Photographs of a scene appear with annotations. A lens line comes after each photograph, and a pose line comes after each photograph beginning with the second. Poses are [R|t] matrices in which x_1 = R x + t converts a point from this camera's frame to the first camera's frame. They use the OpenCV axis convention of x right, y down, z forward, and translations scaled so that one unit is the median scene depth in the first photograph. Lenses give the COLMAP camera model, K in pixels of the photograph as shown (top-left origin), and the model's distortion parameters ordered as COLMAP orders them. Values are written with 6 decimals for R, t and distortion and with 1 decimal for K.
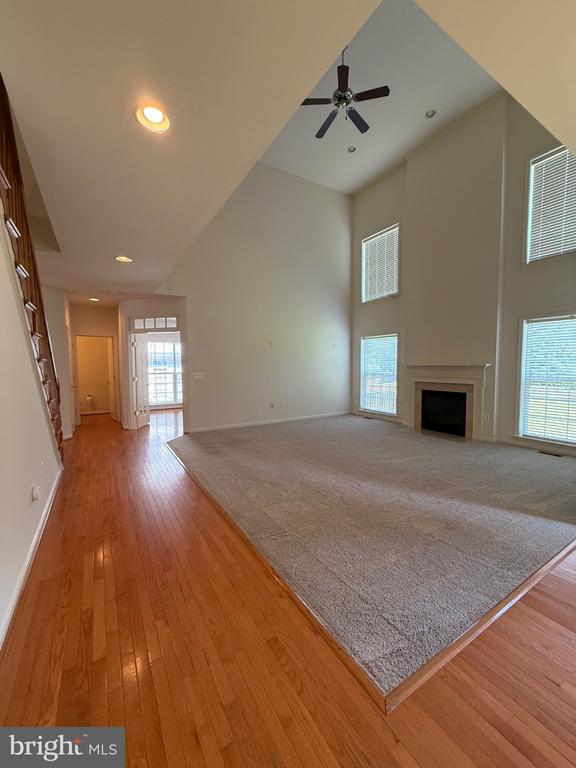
lens RADIAL K [[306.3, 0, 289.2], [0, 306.3, 381.6], [0, 0, 1]] dist [-0.001232, -0.000101]
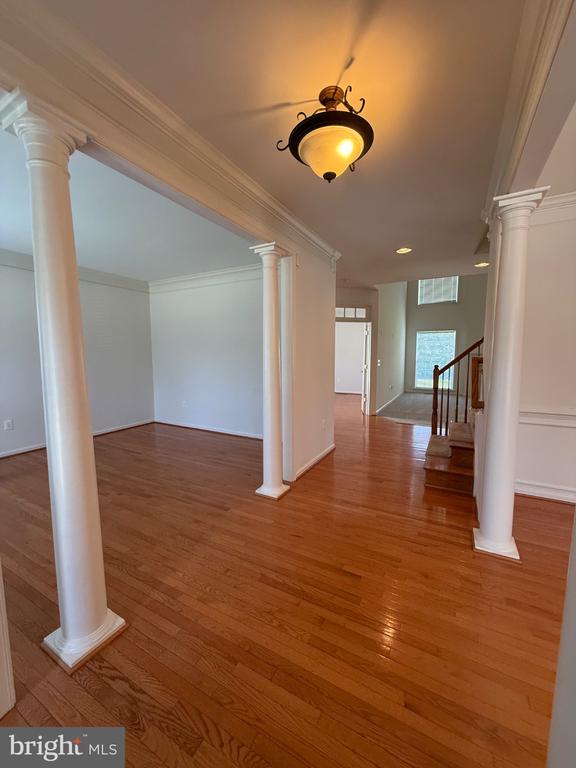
lens RADIAL K [[306.3, 0, 289.2], [0, 306.3, 381.6], [0, 0, 1]] dist [-0.001232, -0.000101]
pose [[0.866824, -0.046317, 0.496458, -0.972420], [0.028569, 0.998654, 0.043287, -0.005359], [-0.497795, -0.023339, 0.866981, 0.155800]]
